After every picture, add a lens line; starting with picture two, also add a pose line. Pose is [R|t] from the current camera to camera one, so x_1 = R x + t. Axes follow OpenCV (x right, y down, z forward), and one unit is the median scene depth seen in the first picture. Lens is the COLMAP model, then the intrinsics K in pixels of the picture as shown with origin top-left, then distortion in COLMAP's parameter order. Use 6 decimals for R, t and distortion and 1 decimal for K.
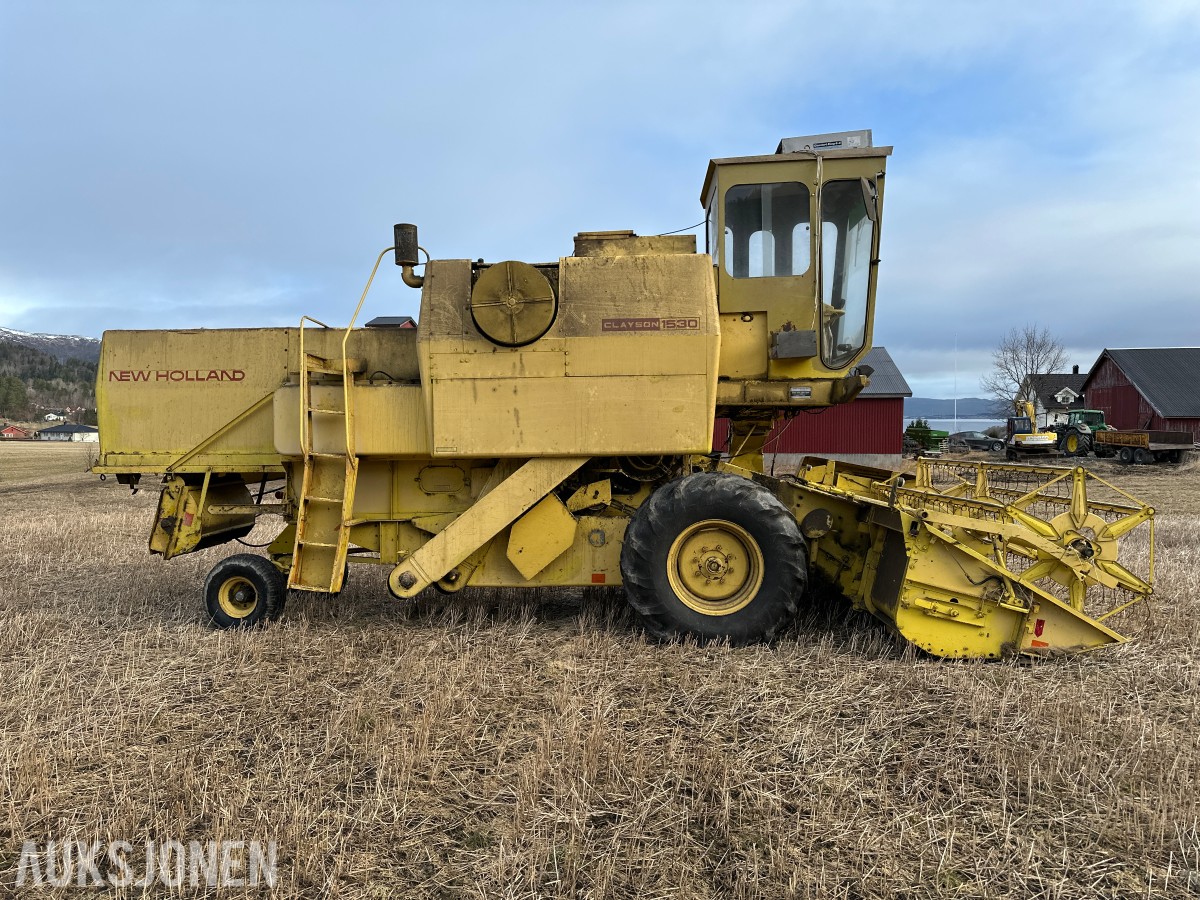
lens RADIAL K [[851.6, 0, 596.8], [0, 851.6, 426.9], [0, 0, 1]] dist [0.035953, -0.005707]
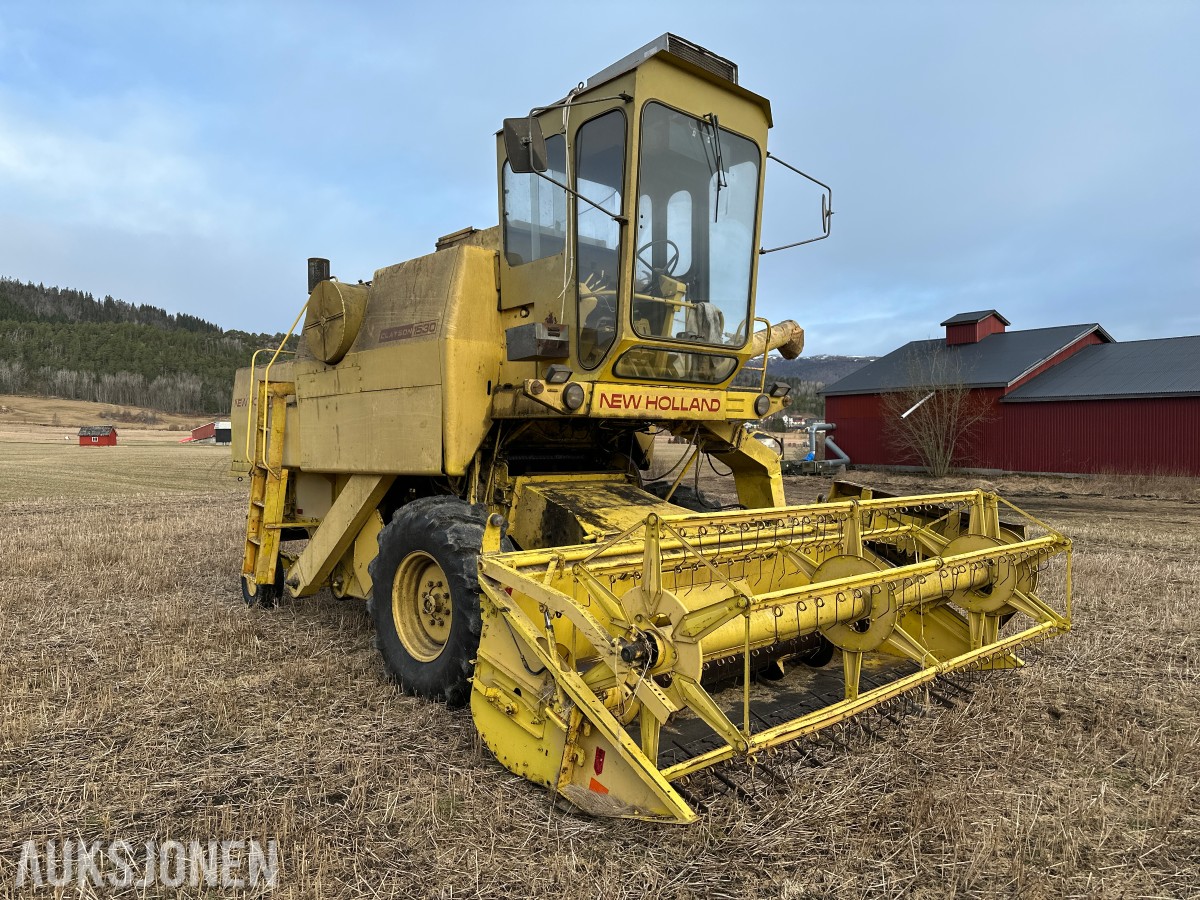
lens RADIAL K [[838.9, 0, 595.4], [0, 838.9, 450.4], [0, 0, 1]] dist [0.127697, -0.189936]
pose [[0.730899, 0.010666, -0.682402, 0.791533], [-0.004302, 0.999930, 0.011022, -0.003613], [0.682472, -0.005120, 0.730894, 0.452320]]
